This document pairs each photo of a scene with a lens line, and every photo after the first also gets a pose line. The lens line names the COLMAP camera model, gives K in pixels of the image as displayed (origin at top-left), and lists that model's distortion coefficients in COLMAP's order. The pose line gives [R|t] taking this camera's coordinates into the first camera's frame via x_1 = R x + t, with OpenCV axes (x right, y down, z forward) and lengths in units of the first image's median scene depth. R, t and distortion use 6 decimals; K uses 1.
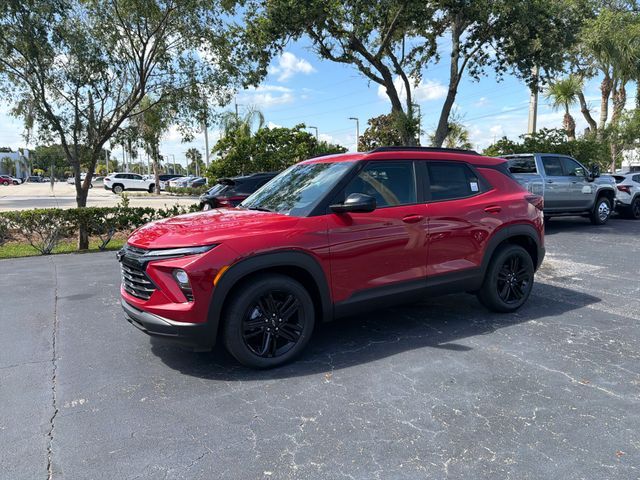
lens RADIAL K [[459.9, 0, 319.0], [0, 459.9, 240.9], [0, 0, 1]] dist [0.044659, -0.059406]
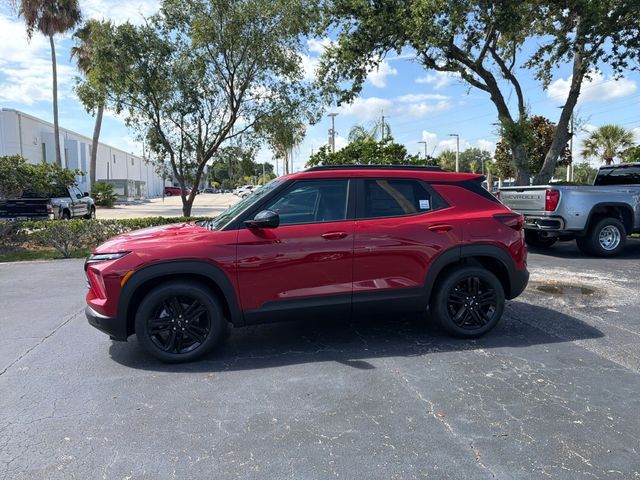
lens RADIAL K [[459.9, 0, 319.6], [0, 459.9, 237.2], [0, 0, 1]] dist [0.044659, -0.059406]
pose [[0.944150, 0.029765, -0.328168, 0.205490], [-0.039208, 0.998985, -0.022195, -0.008101], [0.327174, 0.033822, 0.944359, 0.007257]]
